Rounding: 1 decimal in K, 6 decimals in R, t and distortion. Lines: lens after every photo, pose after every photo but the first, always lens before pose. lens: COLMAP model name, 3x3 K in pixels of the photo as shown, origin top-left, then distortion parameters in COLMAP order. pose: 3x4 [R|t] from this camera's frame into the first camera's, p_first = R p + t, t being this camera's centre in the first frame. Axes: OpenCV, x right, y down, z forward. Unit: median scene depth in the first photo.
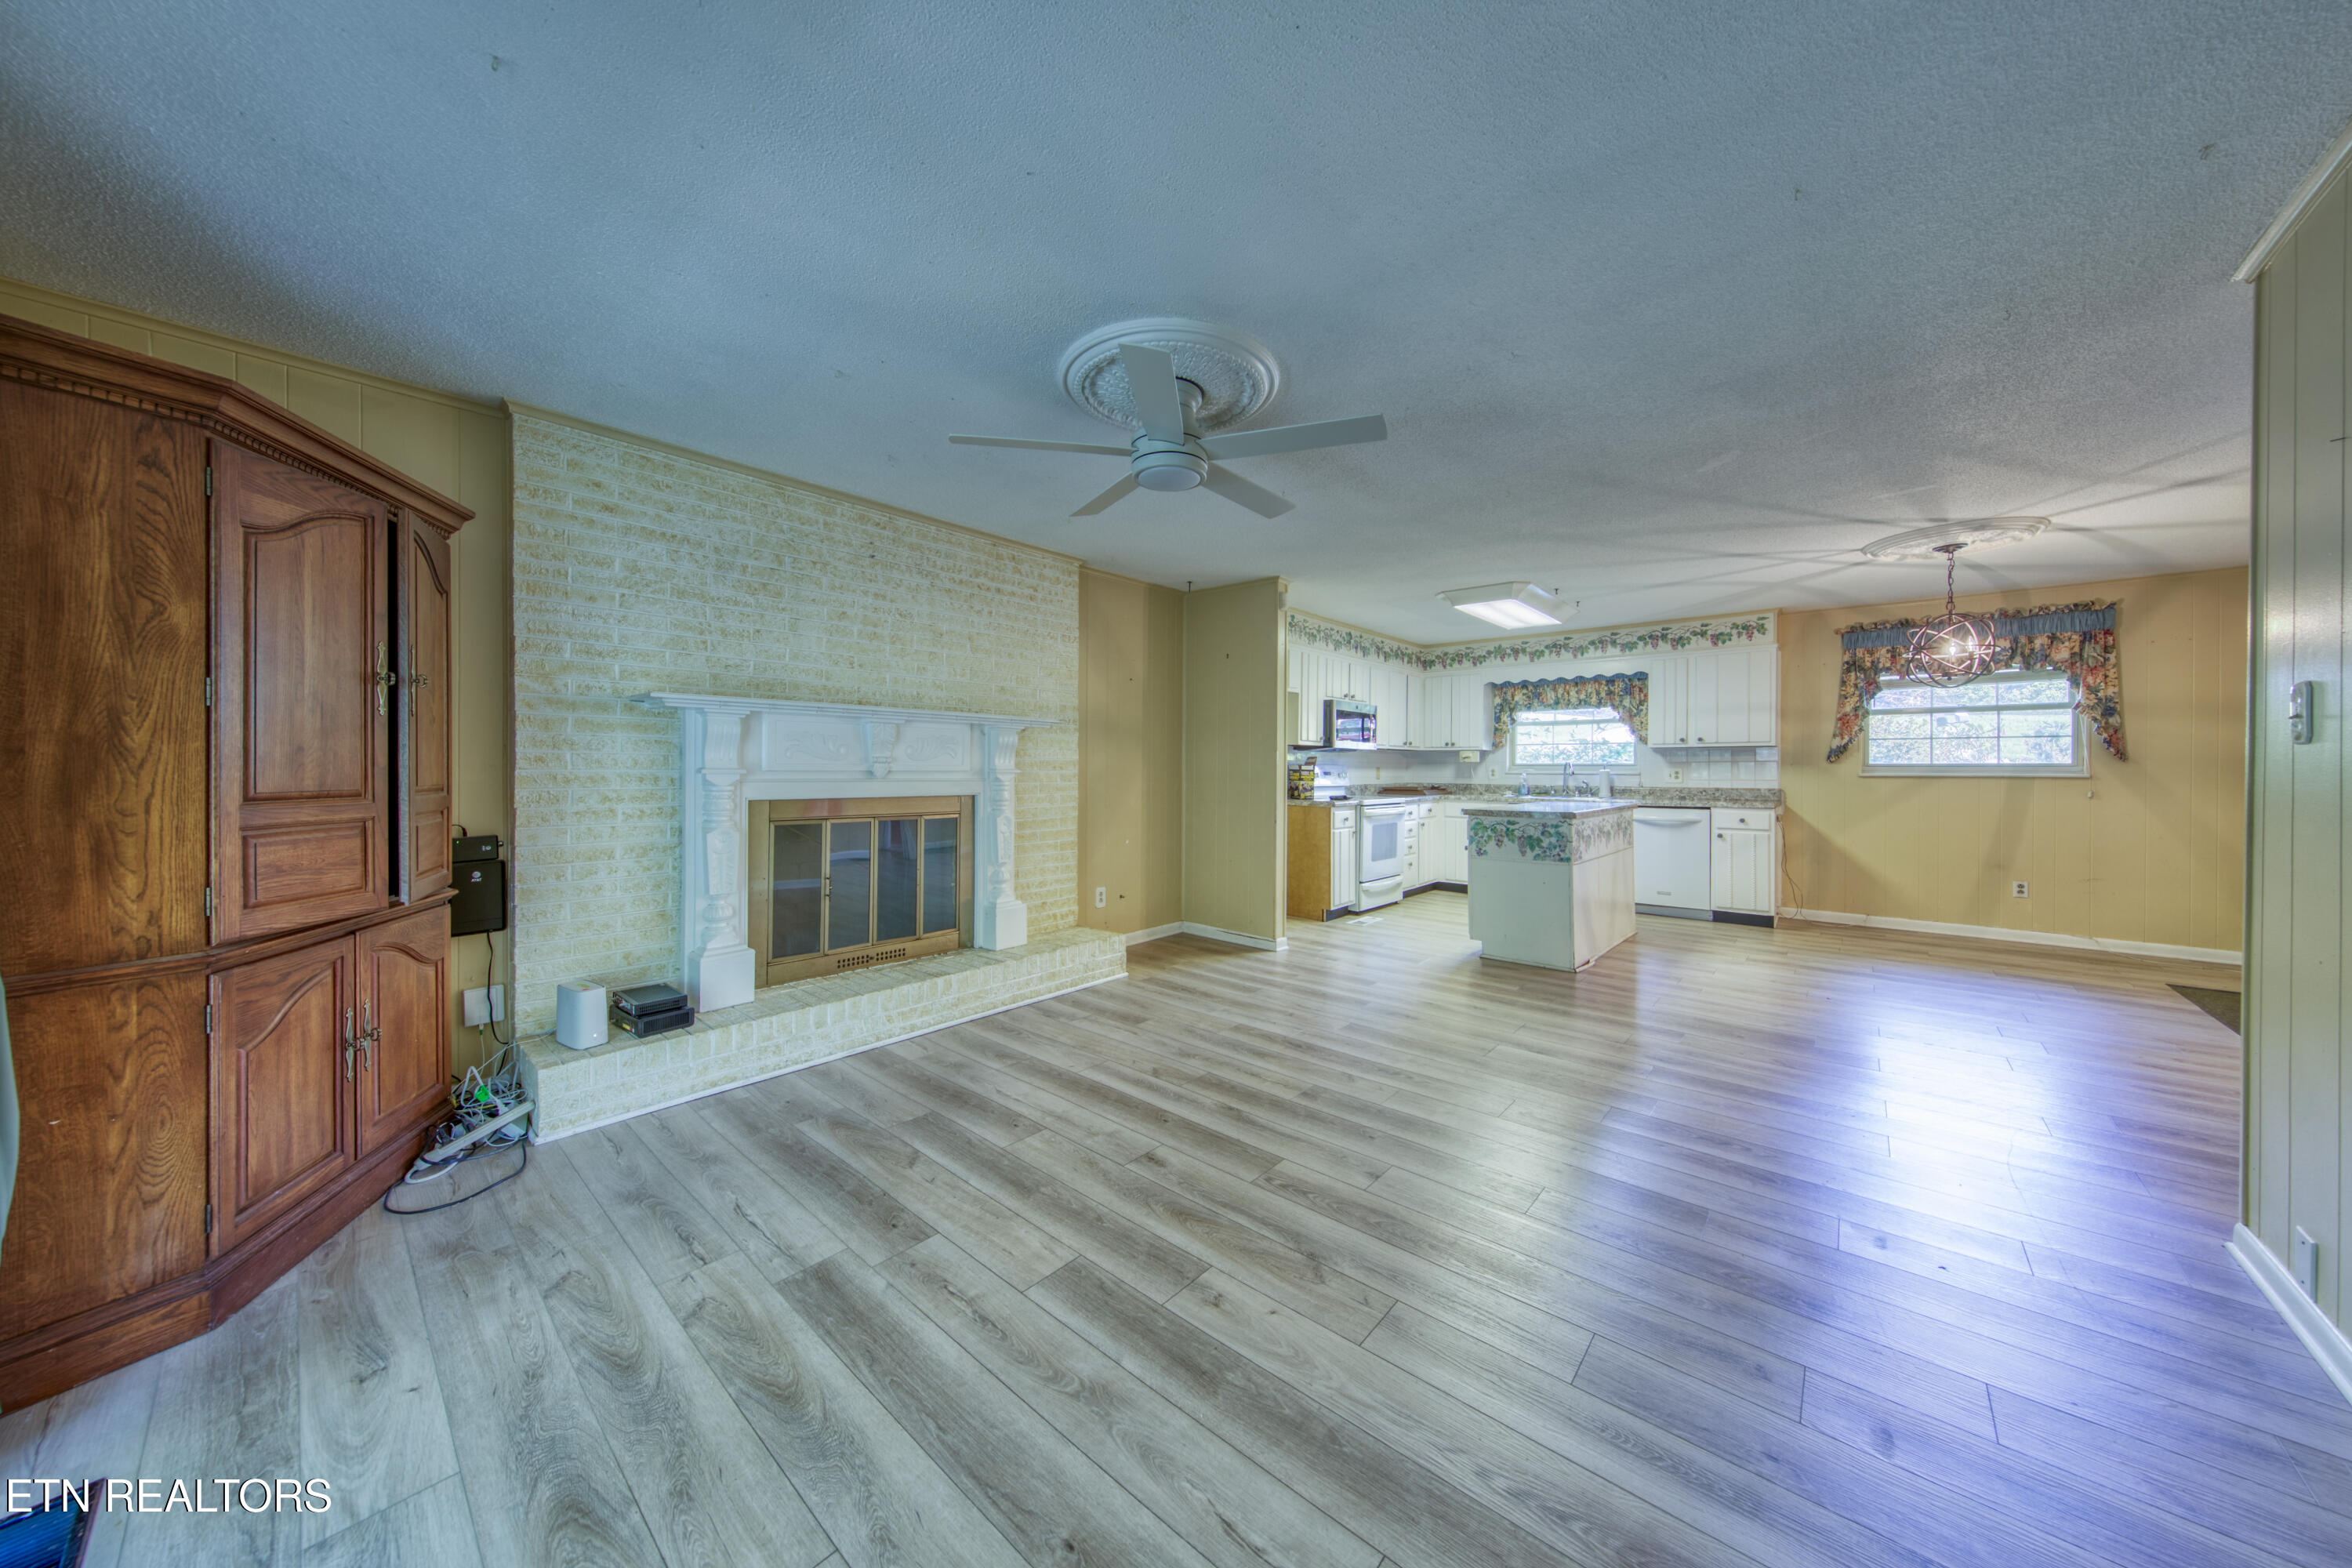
lens RADIAL K [[750.0, 0, 1201.0], [0, 750.0, 769.7], [0, 0, 1]] dist [0.010745, -0.000096]
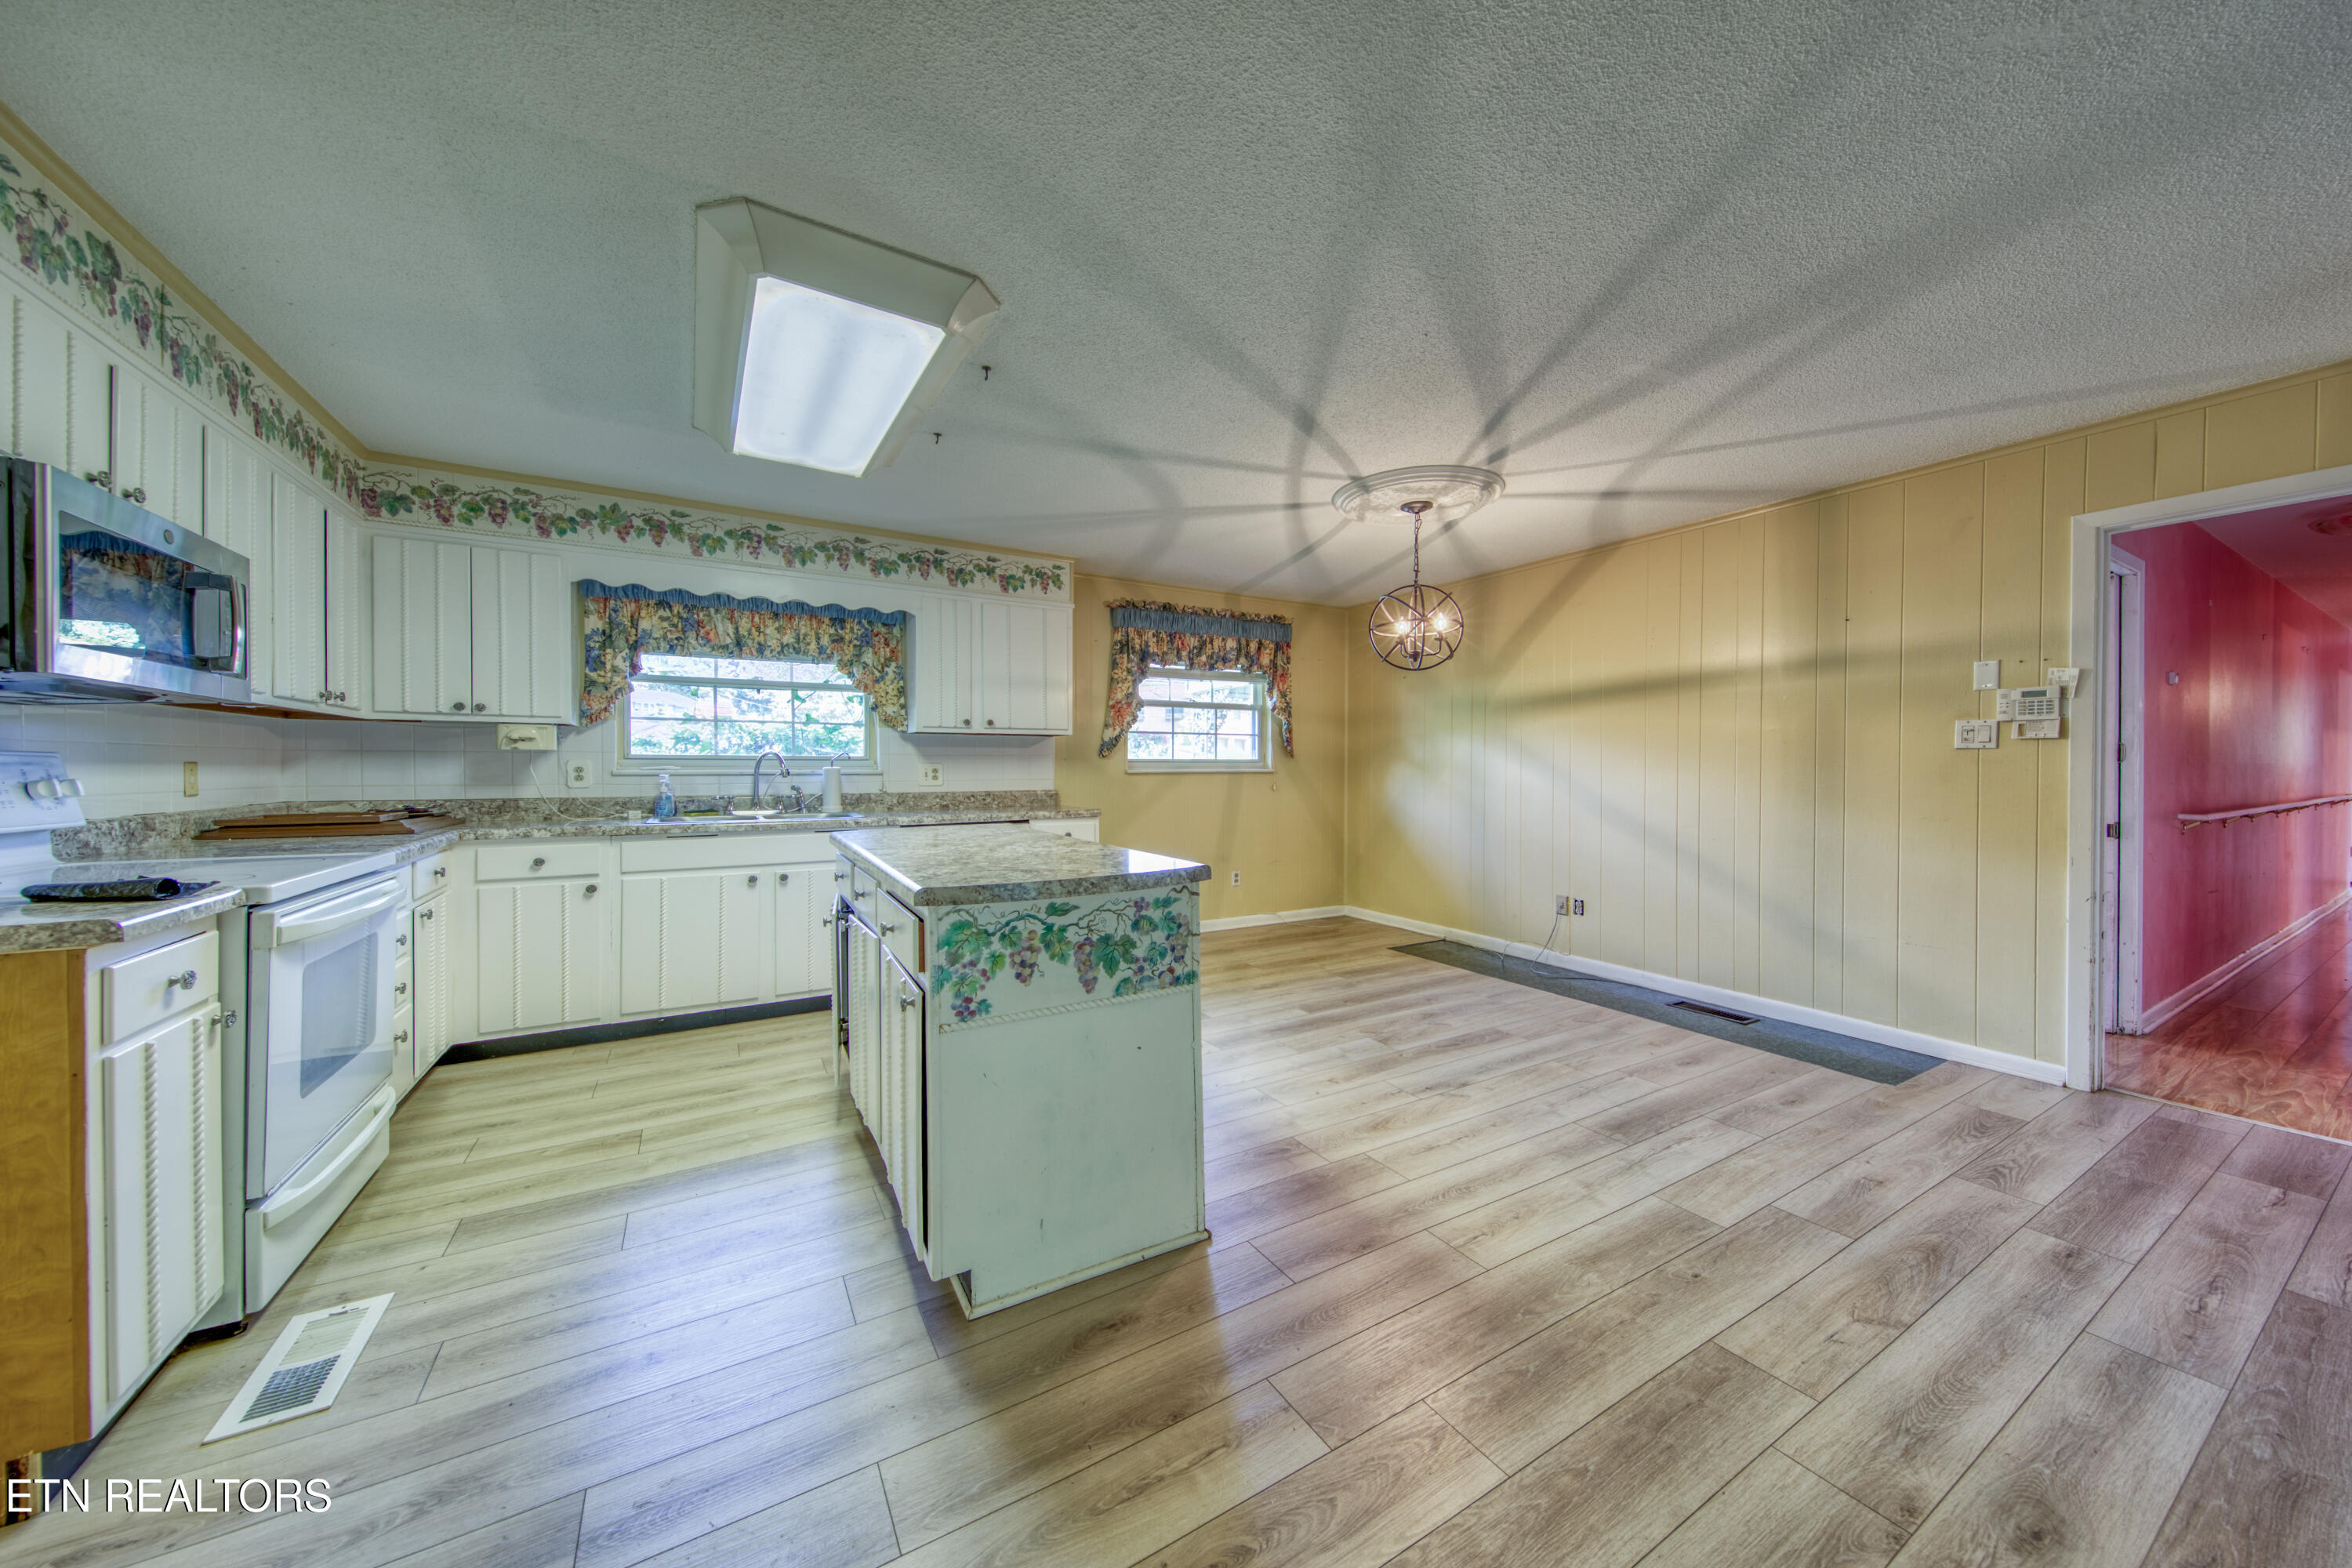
lens RADIAL K [[750.0, 0, 1199.9], [0, 750.0, 766.6], [0, 0, 1]] dist [0.010745, -0.000096]
pose [[0.301596, 0.000500, 0.953436, 0.067463], [0.001620, 0.999998, -0.001037, 0.001566], [-0.953434, 0.001857, 0.301595, 0.651532]]
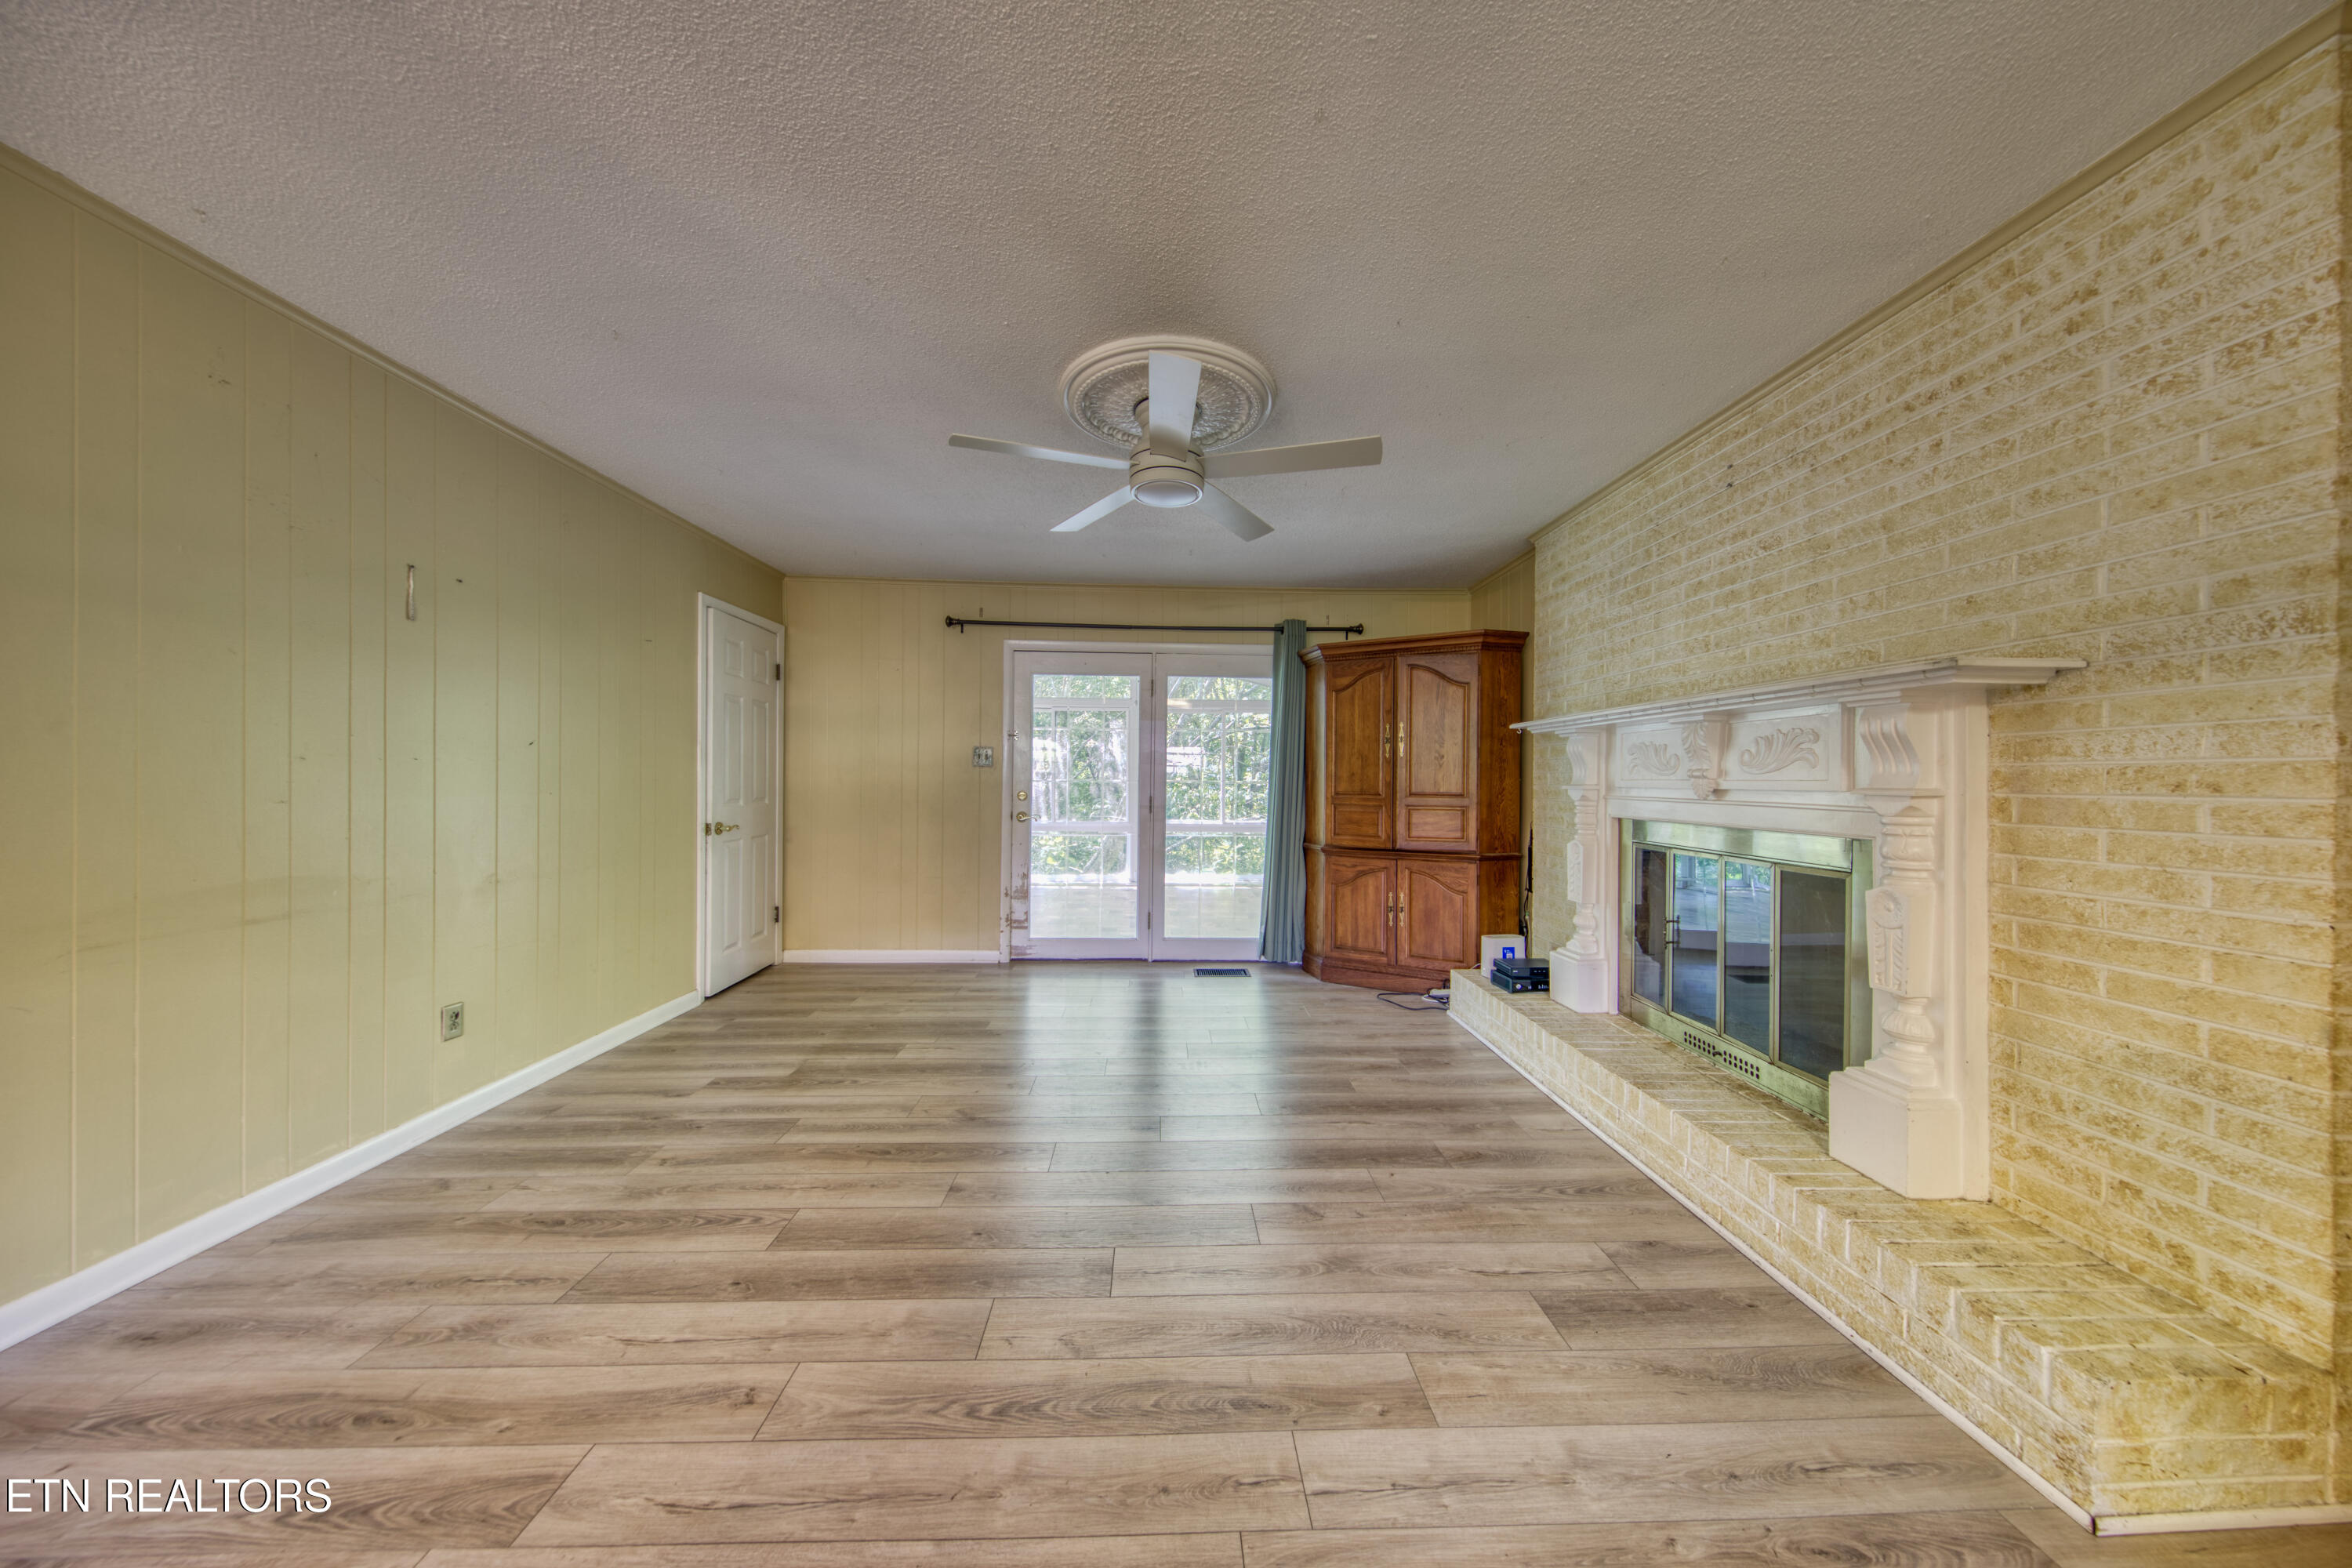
lens RADIAL K [[730.7, 0, 1187.3], [0, 730.7, 784.1], [0, 0, 1]] dist [0.002132, 0.000017]
pose [[-0.733136, 0.000494, -0.680082, 0.241326], [-0.006307, 0.999952, 0.007525, -0.003427], [0.680053, 0.009806, -0.733098, 0.696070]]
